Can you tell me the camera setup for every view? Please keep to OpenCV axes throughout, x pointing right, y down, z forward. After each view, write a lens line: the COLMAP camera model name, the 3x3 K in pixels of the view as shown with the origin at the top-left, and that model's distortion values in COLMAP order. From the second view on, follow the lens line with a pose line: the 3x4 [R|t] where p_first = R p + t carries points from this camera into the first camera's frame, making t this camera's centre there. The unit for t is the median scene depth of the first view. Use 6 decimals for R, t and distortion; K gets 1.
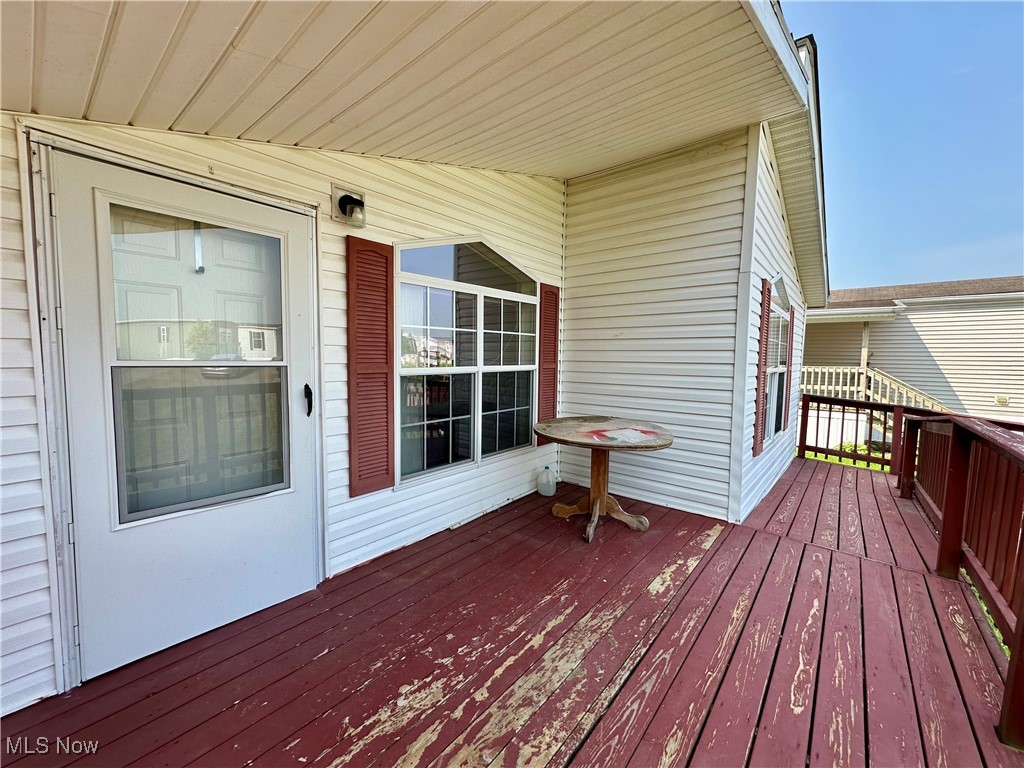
lens RADIAL K [[408.9, 0, 512.0], [0, 408.9, 384.0], [0, 0, 1]] dist [-0.002870, 0.000605]
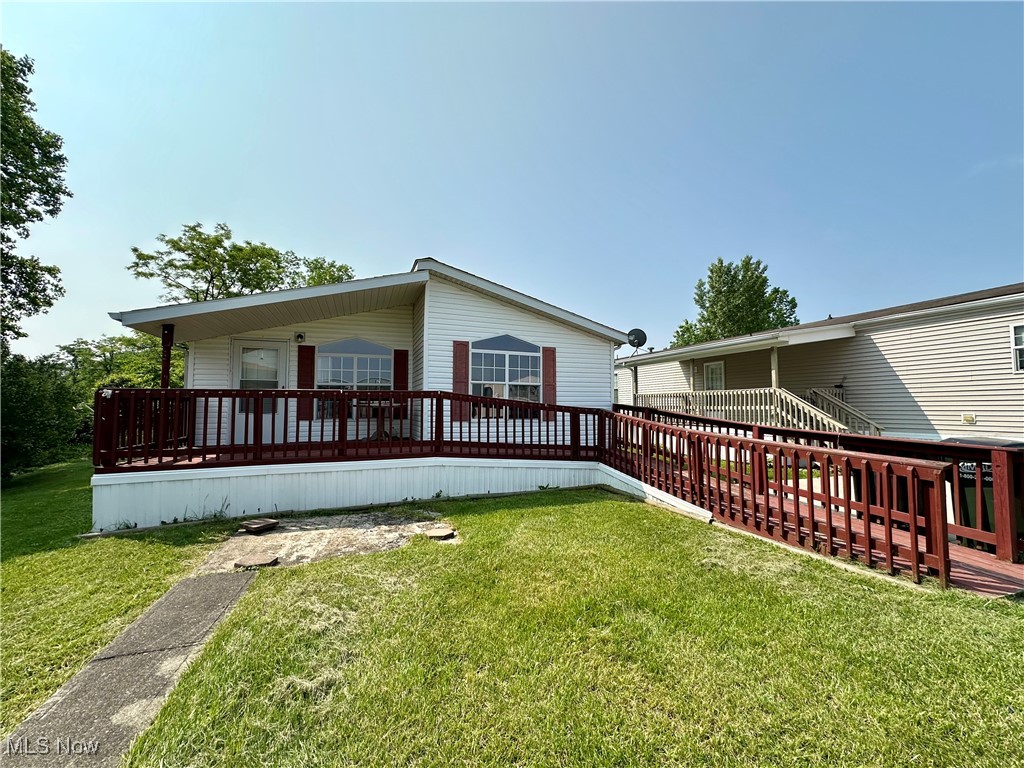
lens RADIAL K [[408.9, 0, 512.0], [0, 408.9, 384.0], [0, 0, 1]] dist [-0.002870, 0.000605]
pose [[0.873054, -0.045977, -0.485451, 1.841422], [-0.020425, 0.991223, -0.130612, 0.253435], [0.487195, 0.123947, 0.864453, -0.717804]]
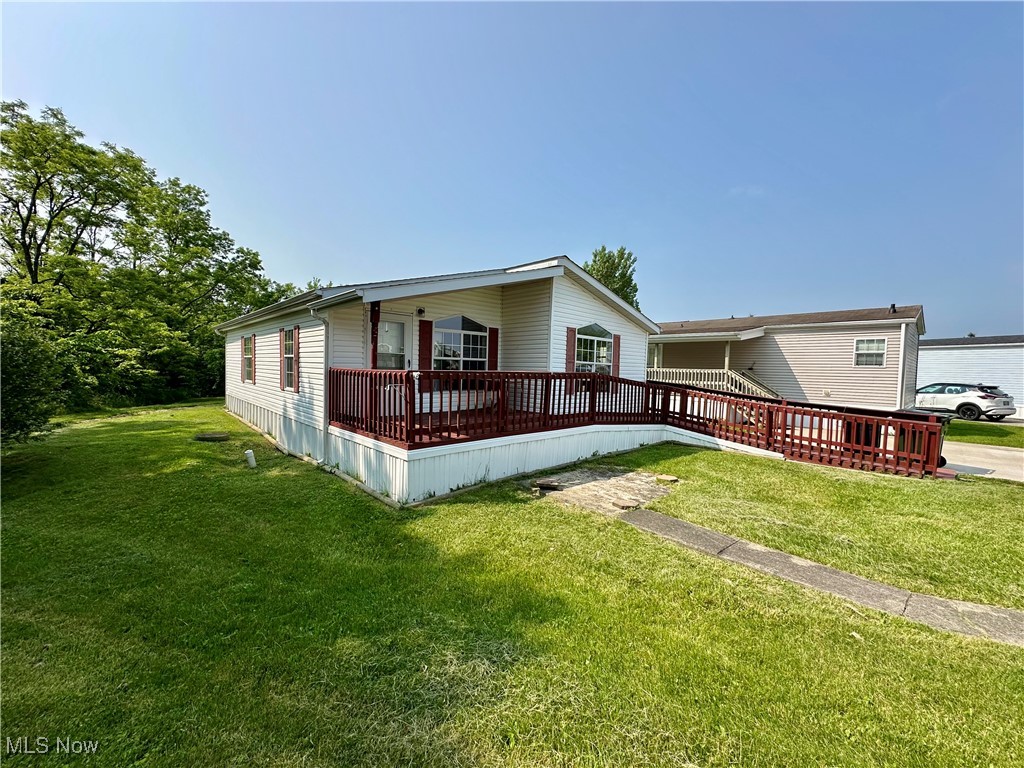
lens RADIAL K [[408.9, 0, 512.0], [0, 408.9, 384.0], [0, 0, 1]] dist [-0.002870, 0.000605]
pose [[0.992586, 0.013117, -0.120836, 0.542916], [-0.017971, 0.999071, -0.039167, 0.215793], [0.120210, 0.041048, 0.991899, -1.577045]]
